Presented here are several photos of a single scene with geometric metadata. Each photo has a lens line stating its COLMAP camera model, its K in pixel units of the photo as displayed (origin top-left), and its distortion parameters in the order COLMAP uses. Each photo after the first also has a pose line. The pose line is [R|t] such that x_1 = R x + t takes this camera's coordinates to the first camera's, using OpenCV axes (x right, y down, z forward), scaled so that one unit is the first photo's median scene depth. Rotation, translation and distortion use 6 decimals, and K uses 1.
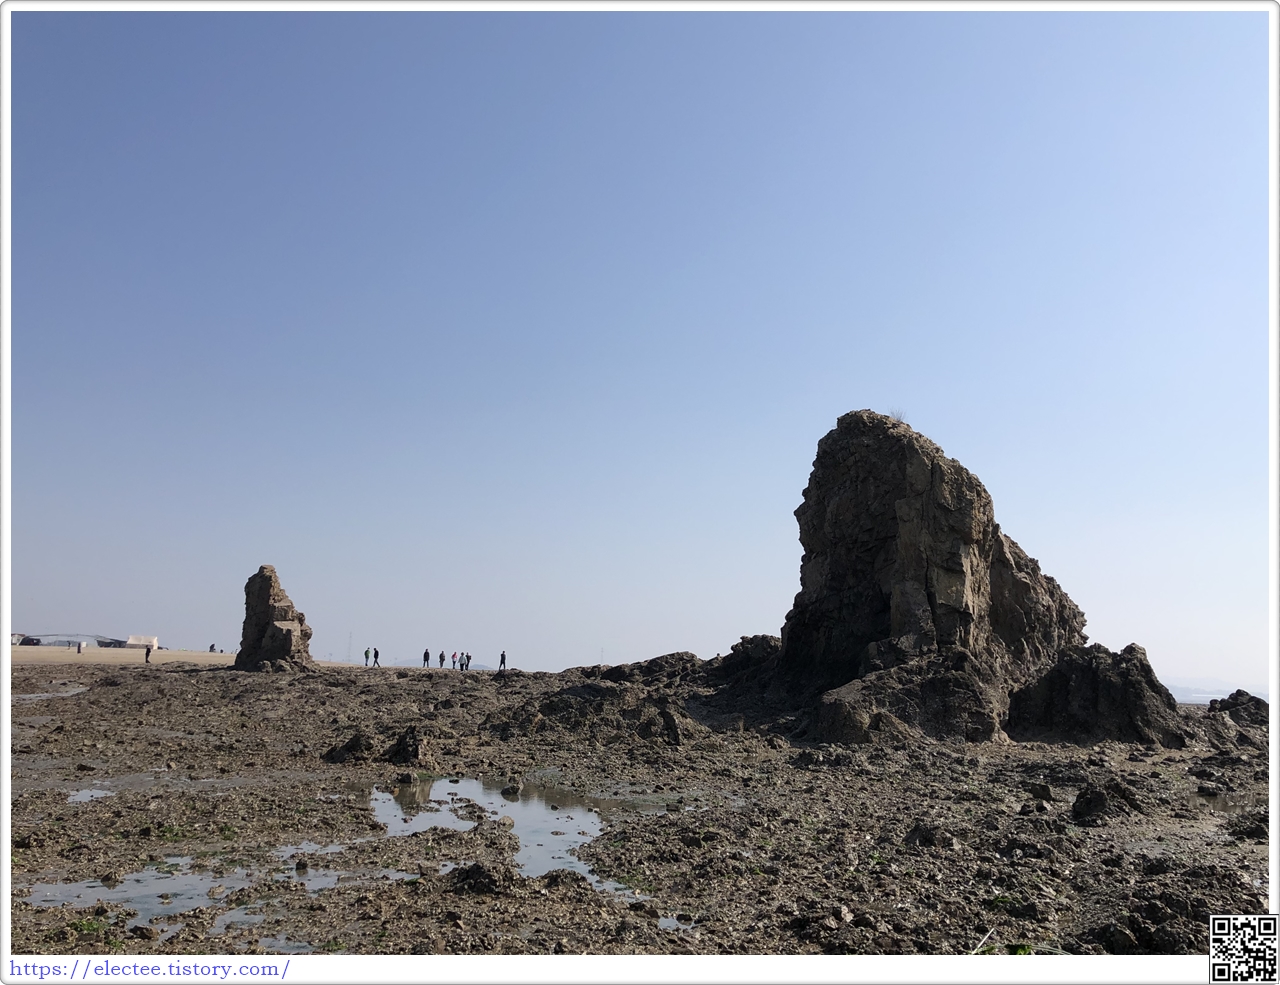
lens RADIAL K [[1285.8, 0, 639.6], [0, 1285.8, 495.8], [0, 0, 1]] dist [0.022046, 0.000000]
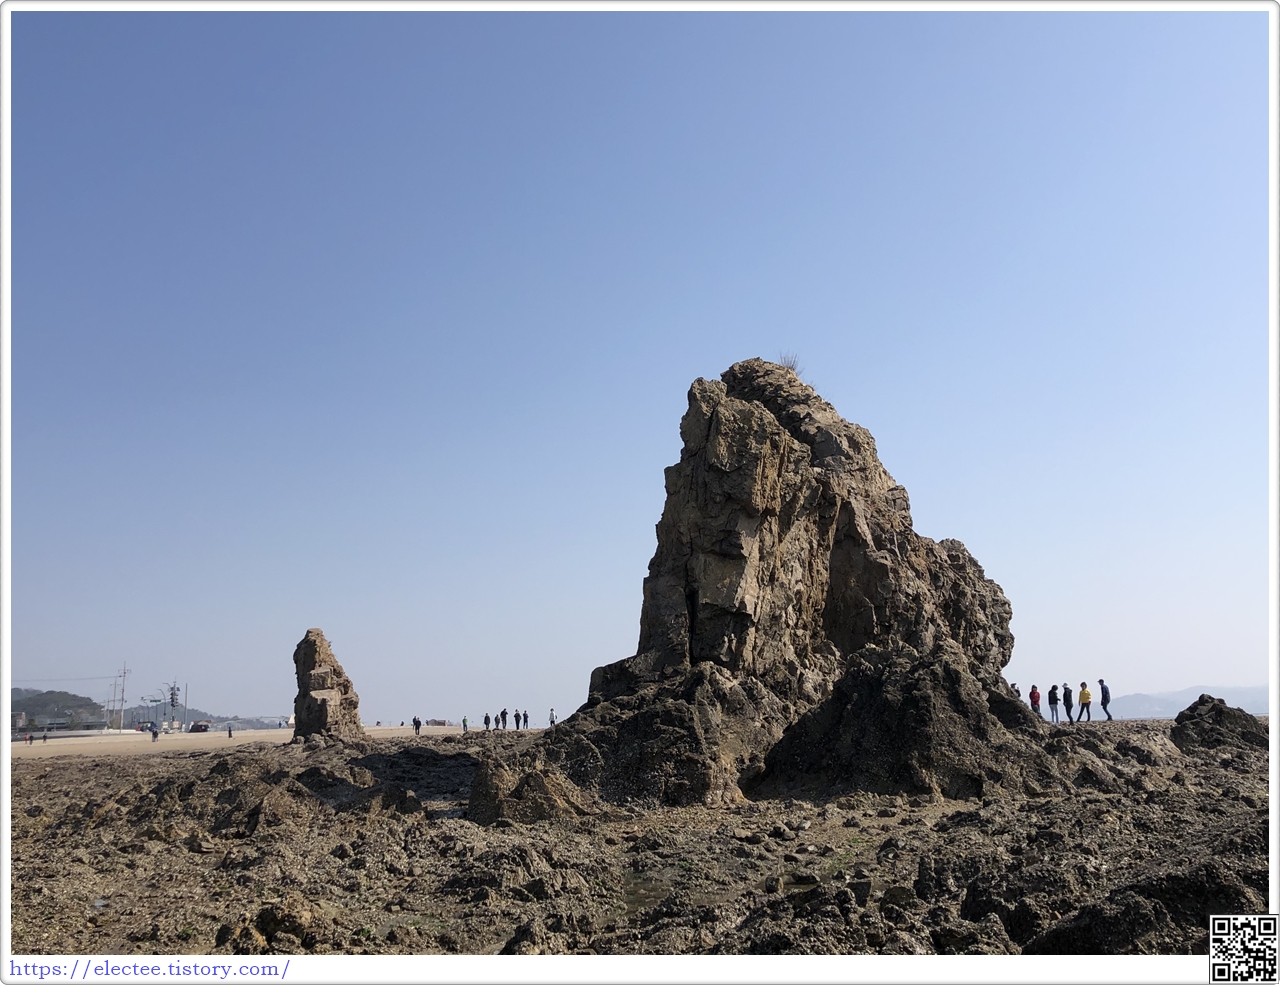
lens RADIAL K [[1374.1, 0, 640.1], [0, 1374.1, 488.9], [0, 0, 1]] dist [0.073767, 0.000000]
pose [[0.973435, -0.104082, -0.203938, 0.344150], [0.097556, 0.994351, -0.041823, 0.047079], [0.207139, 0.020816, 0.978090, 0.246584]]
